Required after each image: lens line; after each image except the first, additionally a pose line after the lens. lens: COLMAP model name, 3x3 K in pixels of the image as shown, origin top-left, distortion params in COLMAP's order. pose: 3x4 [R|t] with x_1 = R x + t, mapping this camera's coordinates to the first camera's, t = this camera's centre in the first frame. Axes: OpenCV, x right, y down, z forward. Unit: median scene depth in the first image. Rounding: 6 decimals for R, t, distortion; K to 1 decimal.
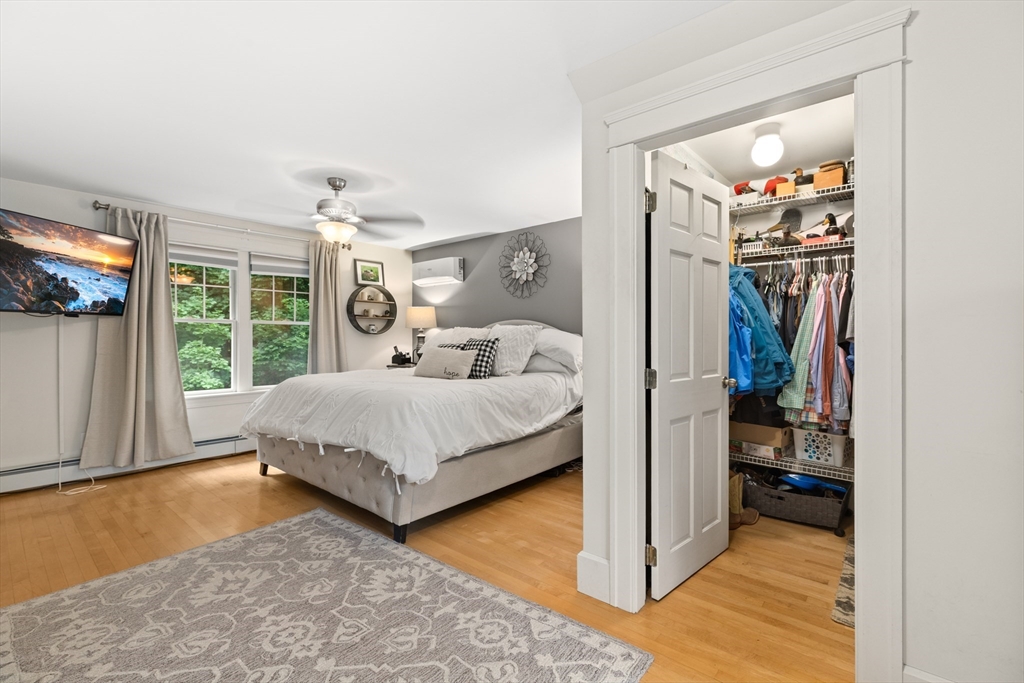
lens RADIAL K [[464.5, 0, 512.3], [0, 464.5, 340.9], [0, 0, 1]] dist [0.008730, -0.002807]
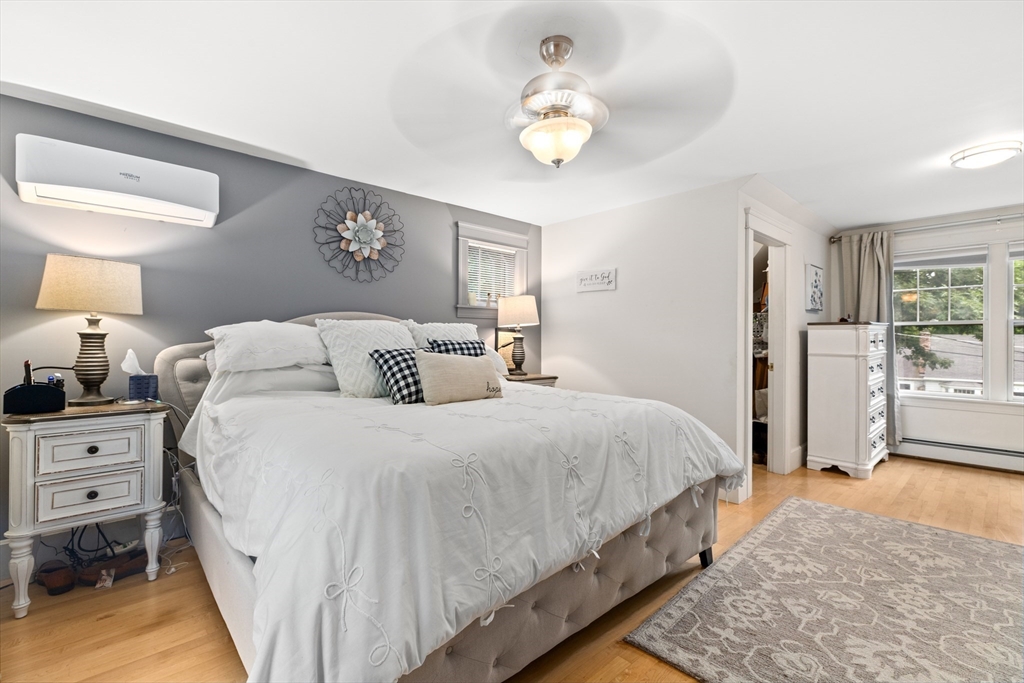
lens RADIAL K [[464.5, 0, 510.5], [0, 464.5, 337.4], [0, 0, 1]] dist [0.008730, -0.002807]
pose [[0.099483, 0.006516, 0.995018, -1.023242], [0.005568, 0.999959, -0.007105, -0.003595], [-0.995024, 0.006247, 0.099442, 1.114055]]
